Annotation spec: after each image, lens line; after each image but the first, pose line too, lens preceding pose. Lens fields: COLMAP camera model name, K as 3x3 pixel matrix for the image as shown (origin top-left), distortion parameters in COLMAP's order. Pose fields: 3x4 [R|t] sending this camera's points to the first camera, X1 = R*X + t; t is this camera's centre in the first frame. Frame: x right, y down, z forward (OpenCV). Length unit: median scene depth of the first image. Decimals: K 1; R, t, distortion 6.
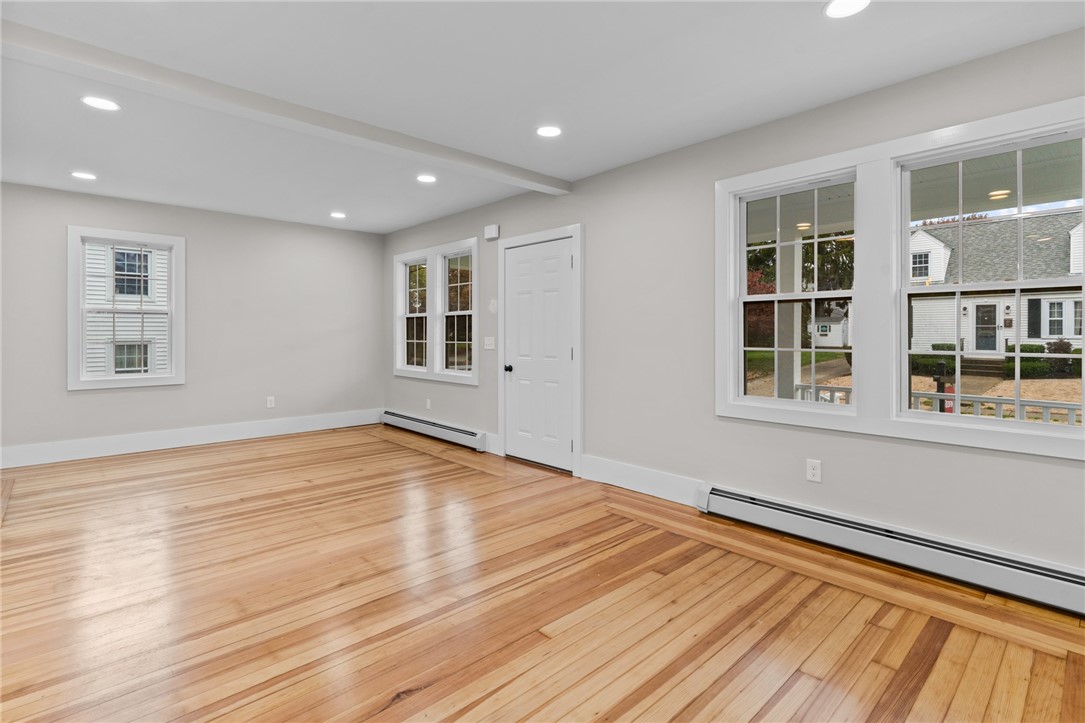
lens RADIAL K [[520.8, 0, 542.3], [0, 520.8, 340.8], [0, 0, 1]] dist [0.002401, 0.000727]
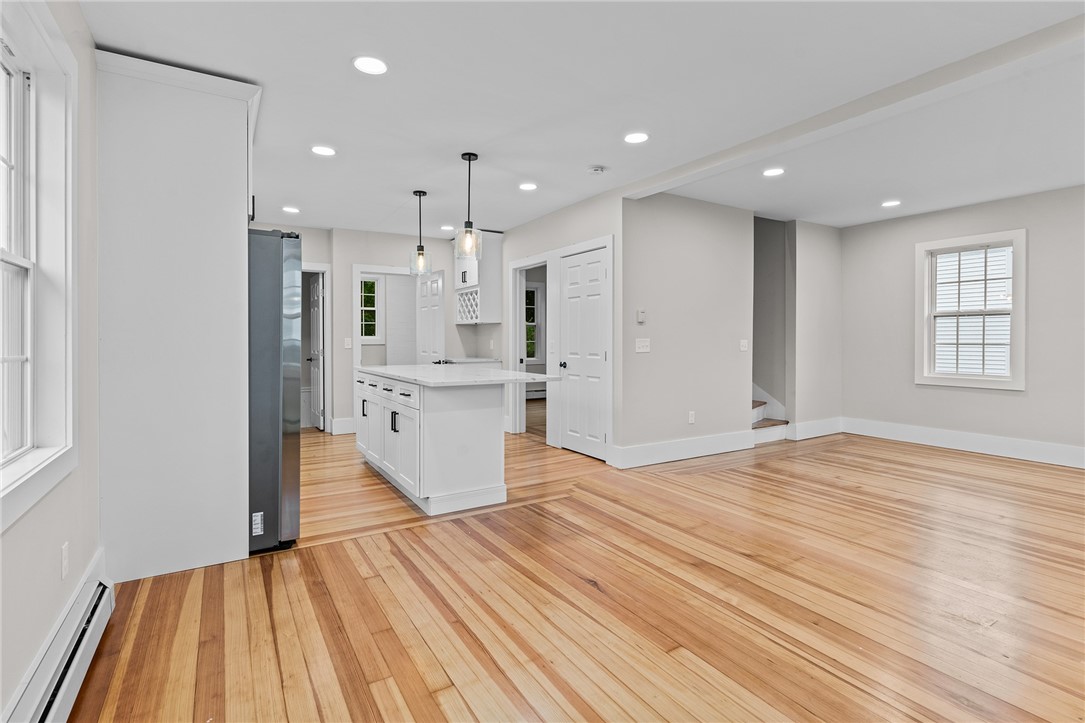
lens RADIAL K [[520.8, 0, 542.3], [0, 520.8, 340.8], [0, 0, 1]] dist [0.002401, 0.000727]
pose [[-0.198122, 0.002386, -0.980174, 0.655196], [-0.012681, 0.999907, 0.004997, 0.005530], [0.980095, 0.013420, -0.198073, 0.642513]]
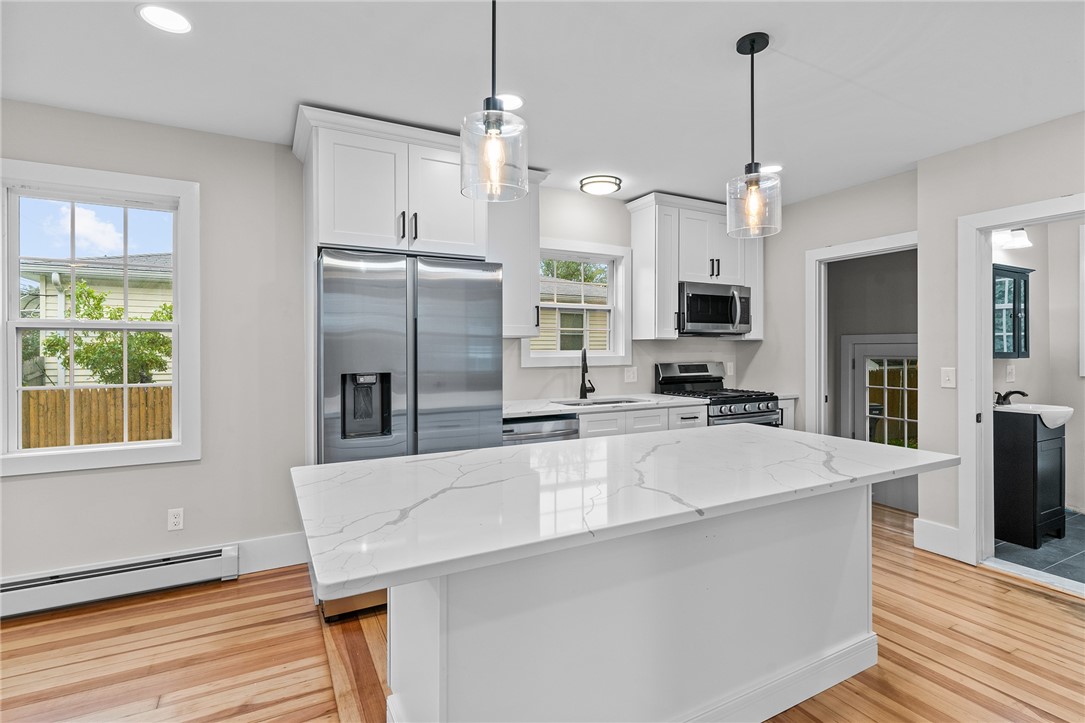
lens RADIAL K [[518.7, 0, 540.7], [0, 518.7, 350.6], [0, 0, 1]] dist [0.000062, 0.000321]
pose [[-0.966161, 0.000190, 0.257940, -0.703421], [0.004236, 0.999877, 0.015131, -0.038229], [-0.257906, 0.015712, -0.966042, 0.693180]]
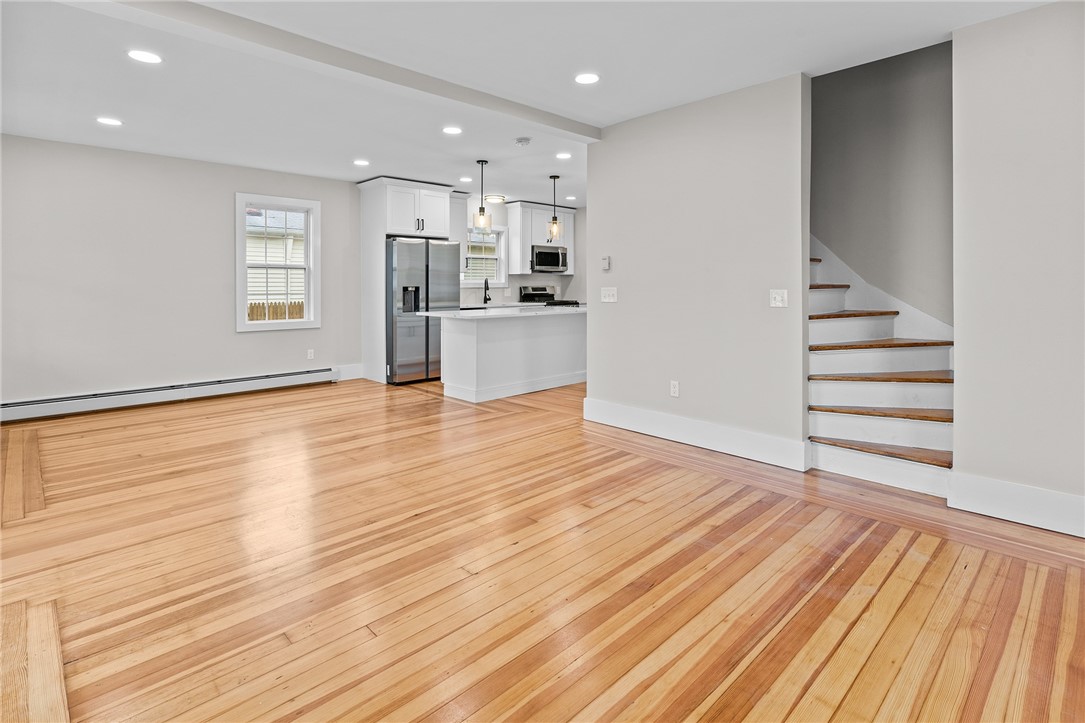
lens RADIAL K [[540.6, 0, 542.9], [0, 540.6, 285.8], [0, 0, 1]] dist [0.000764, 0.000493]
pose [[-0.999832, 0.001847, -0.018245, -0.709303], [0.001613, 0.999917, 0.012798, -0.020605], [0.018267, 0.012766, -0.999752, 2.106616]]
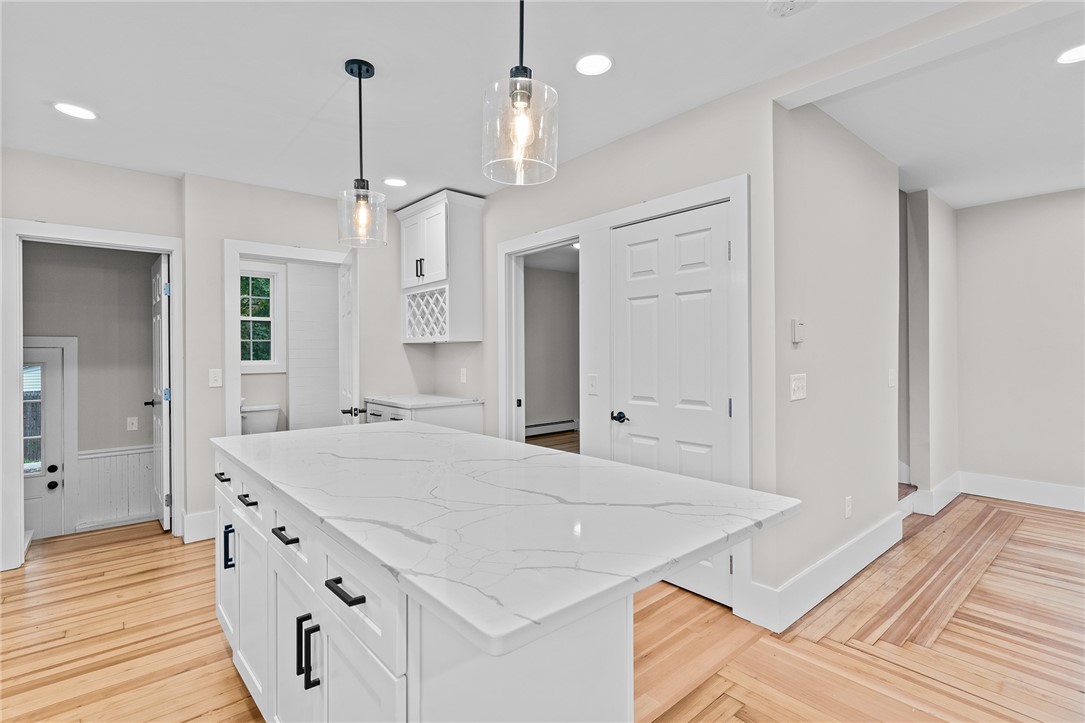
lens RADIAL K [[518.7, 0, 540.7], [0, 518.7, 350.6], [0, 0, 1]] dist [0.000062, 0.000321]
pose [[-0.041732, -0.006001, -0.999111, -0.083812], [-0.007653, 0.999955, -0.005686, -0.025583], [0.999100, 0.007409, -0.041776, 0.257300]]
